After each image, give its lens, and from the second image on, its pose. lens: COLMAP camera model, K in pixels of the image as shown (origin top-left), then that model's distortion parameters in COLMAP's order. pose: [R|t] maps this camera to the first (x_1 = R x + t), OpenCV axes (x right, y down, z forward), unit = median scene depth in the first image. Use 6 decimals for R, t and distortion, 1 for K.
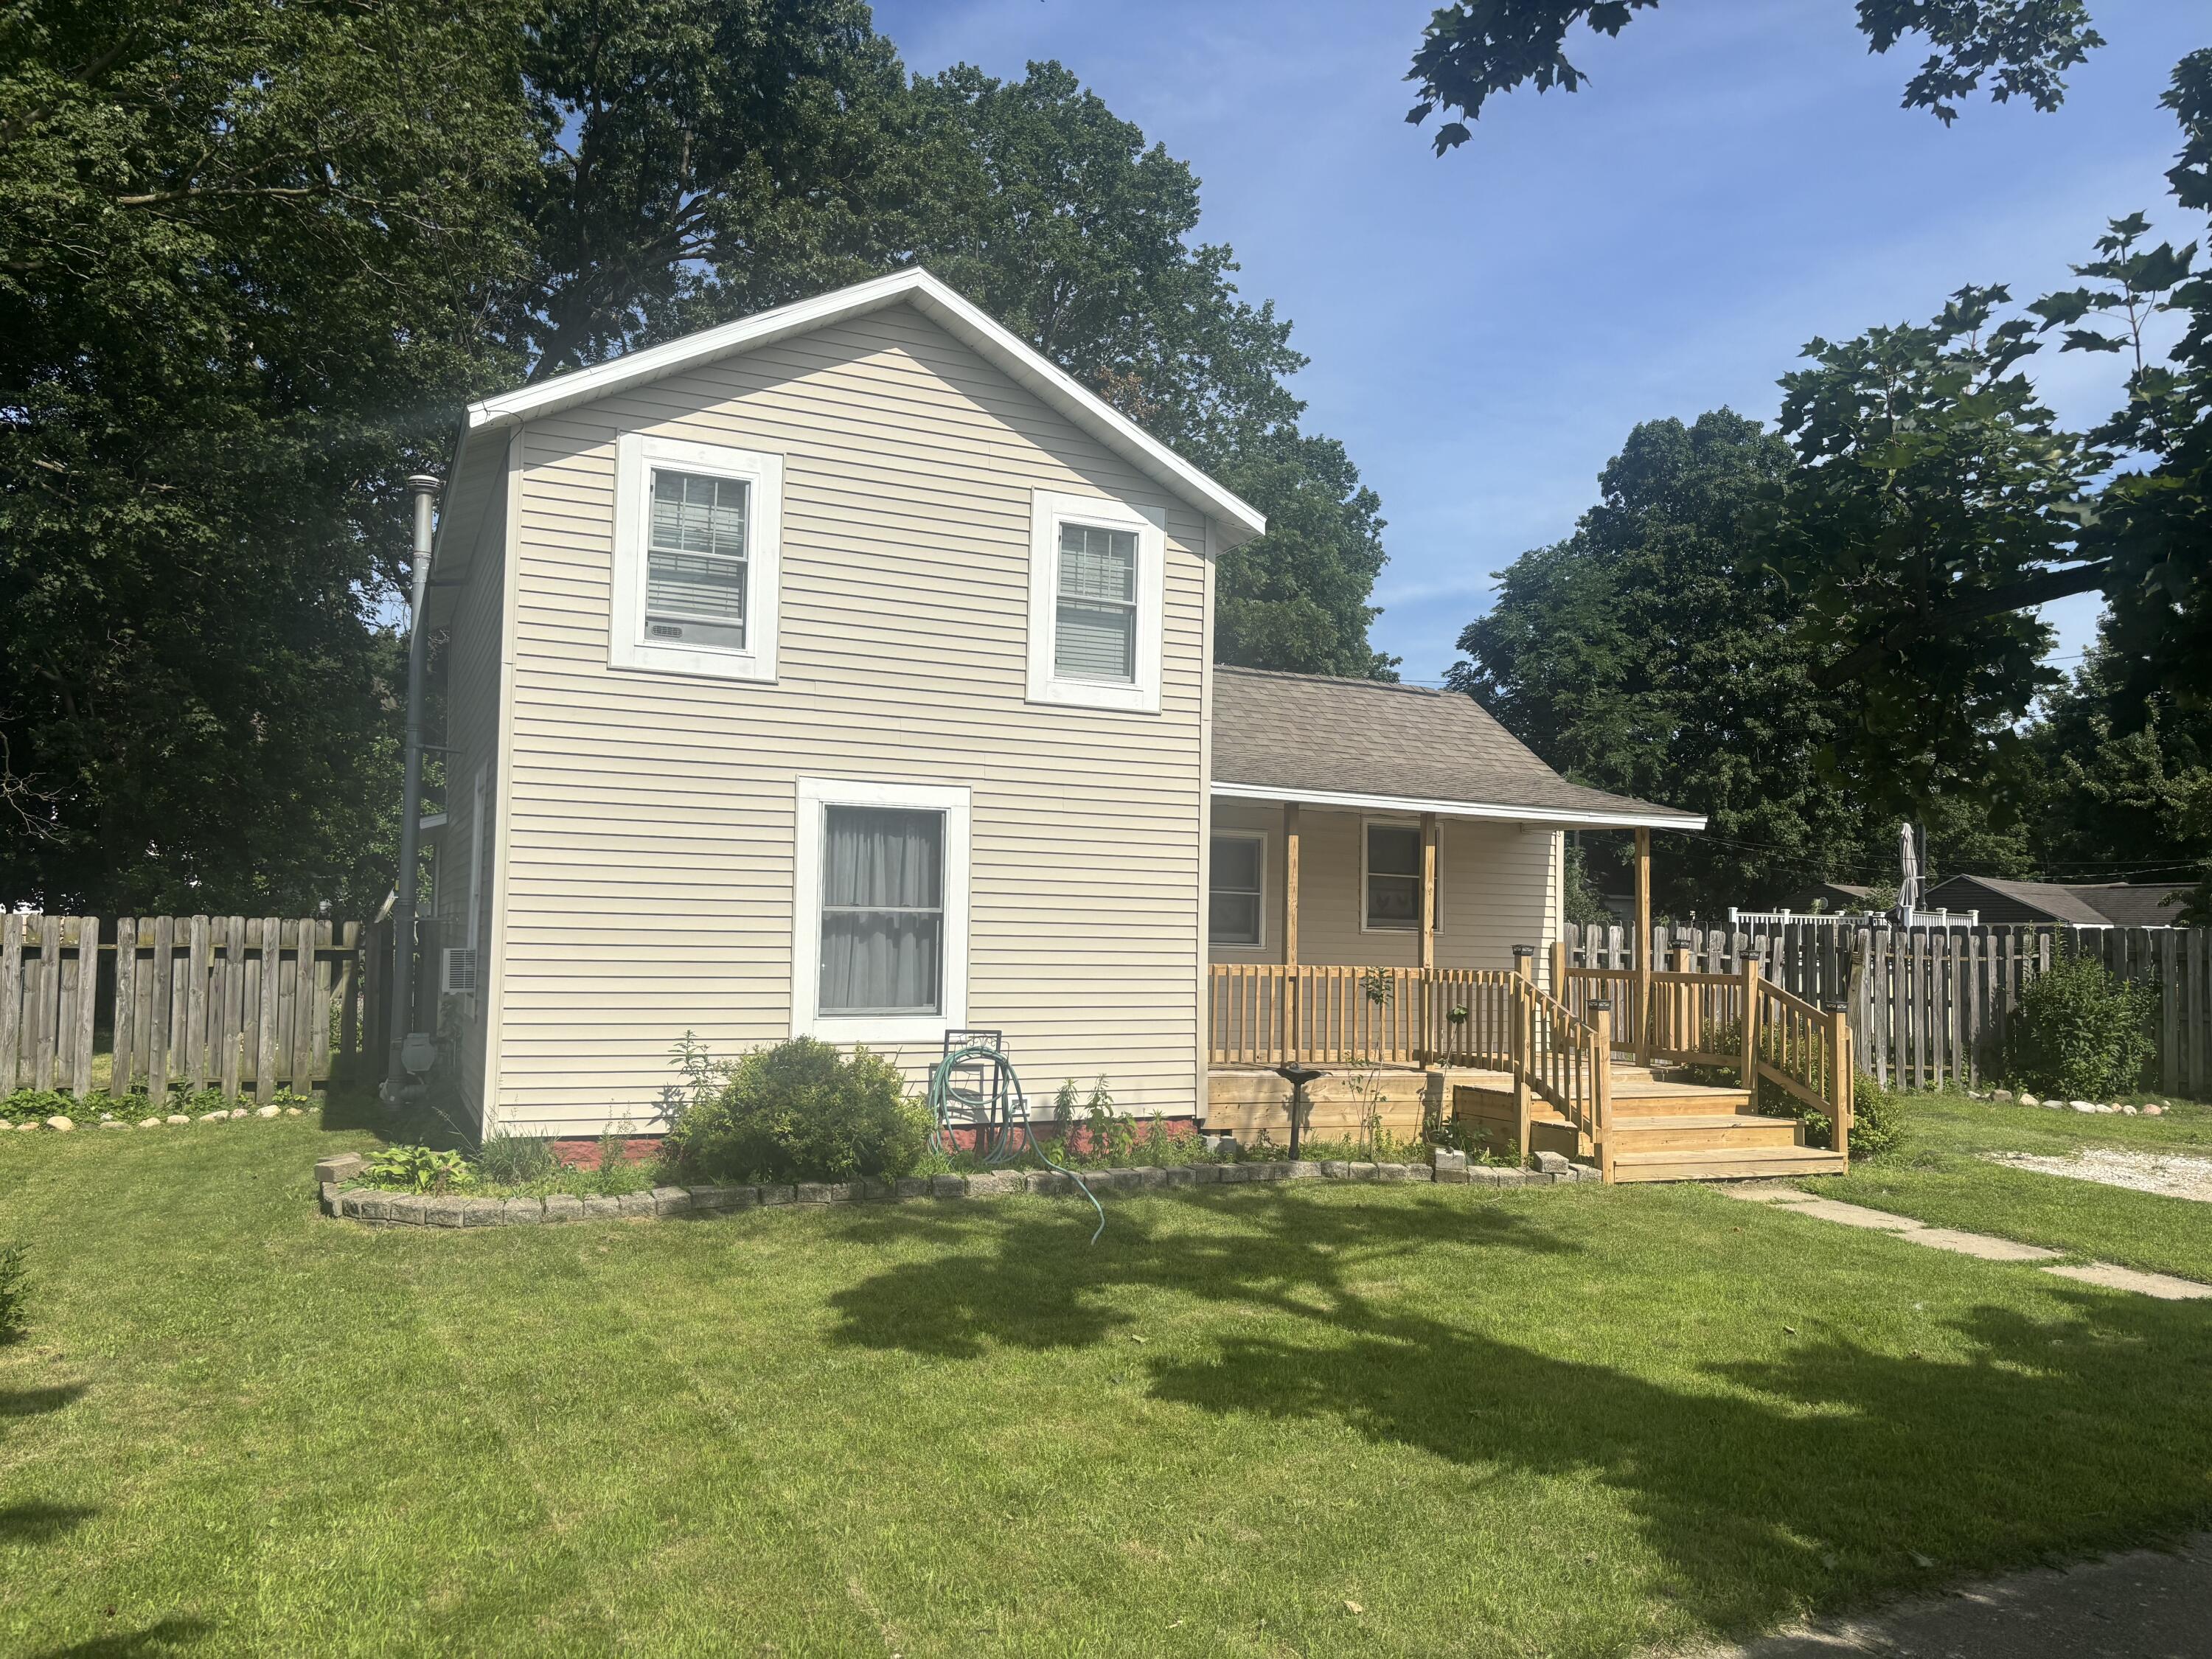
lens RADIAL K [[1652.2, 0, 1114.8], [0, 1652.2, 835.3], [0, 0, 1]] dist [0.032598, -0.044239]
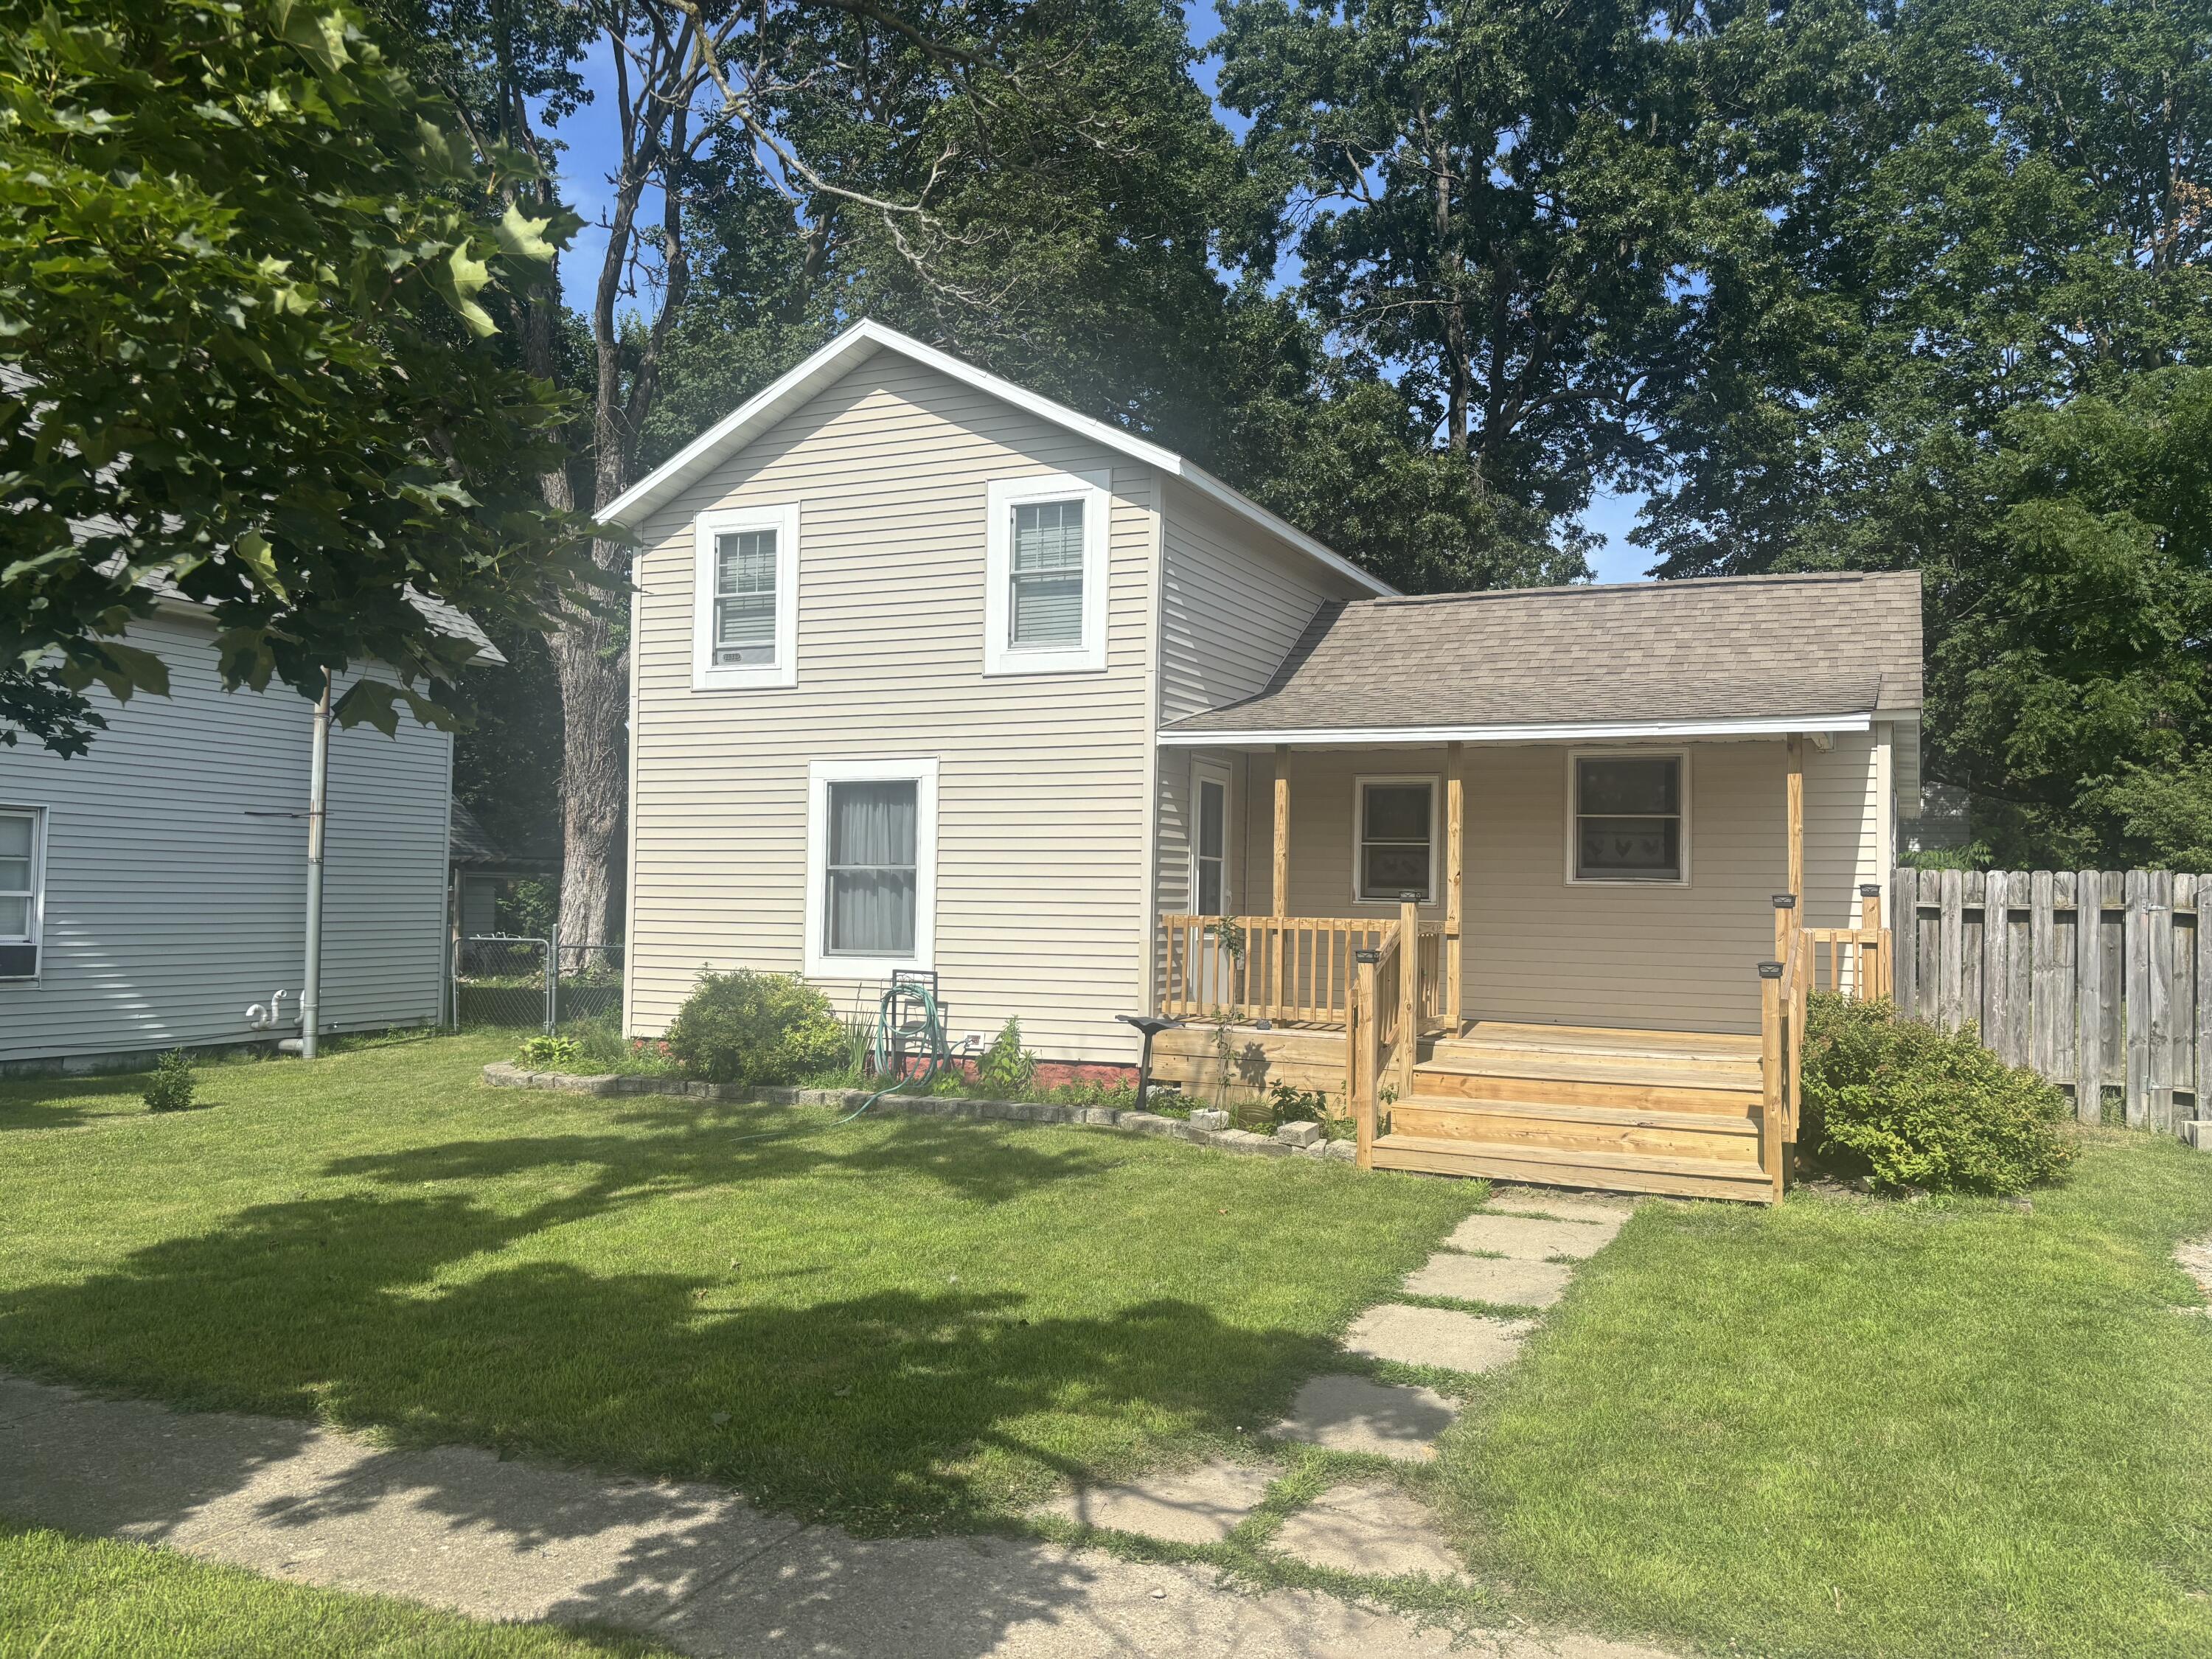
lens RADIAL K [[1652.2, 0, 1092.5], [0, 1652.2, 826.6], [0, 0, 1]] dist [0.032598, -0.044239]
pose [[0.652549, -0.045845, -0.756358, 0.836955], [0.046335, 0.998714, -0.020559, 0.046354], [0.756329, -0.021630, 0.653834, 0.339230]]
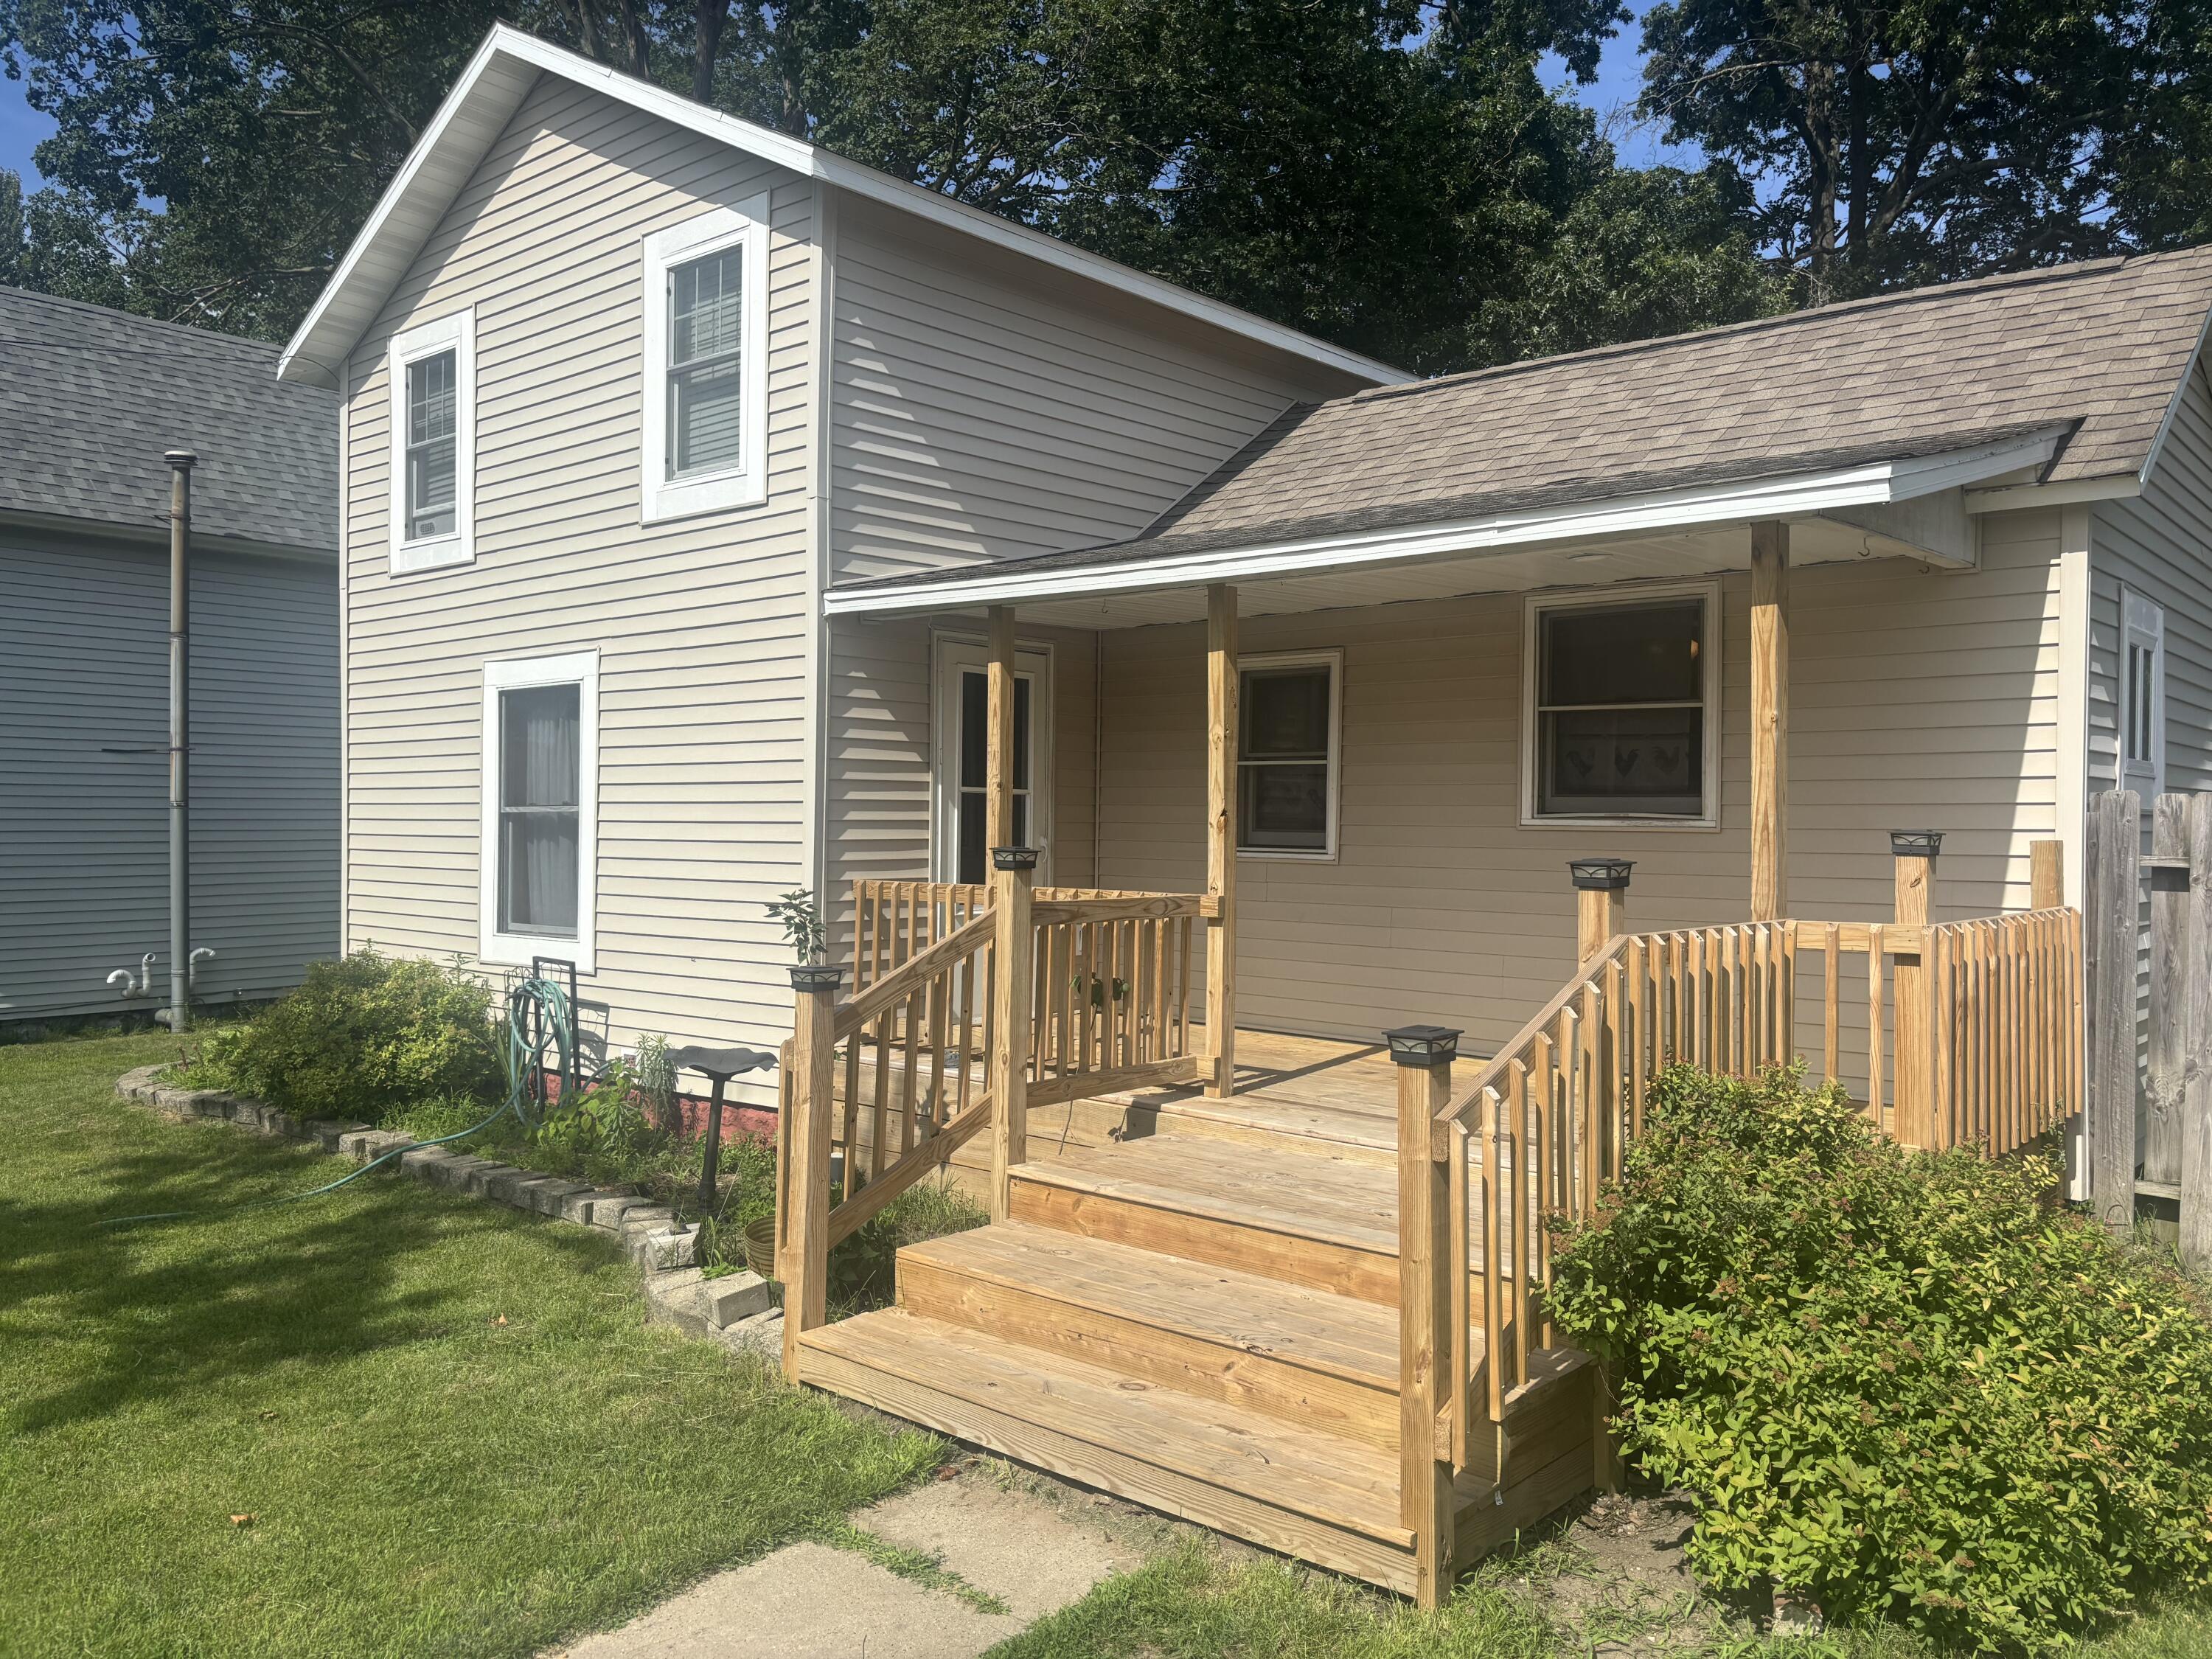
lens RADIAL K [[1652.2, 0, 1109.0], [0, 1652.2, 814.9], [0, 0, 1]] dist [0.032598, -0.044239]
pose [[0.423636, -0.023086, -0.905538, 0.727387], [0.059182, 0.998245, 0.002238, 0.061697], [0.903897, -0.054540, 0.424258, 0.881799]]
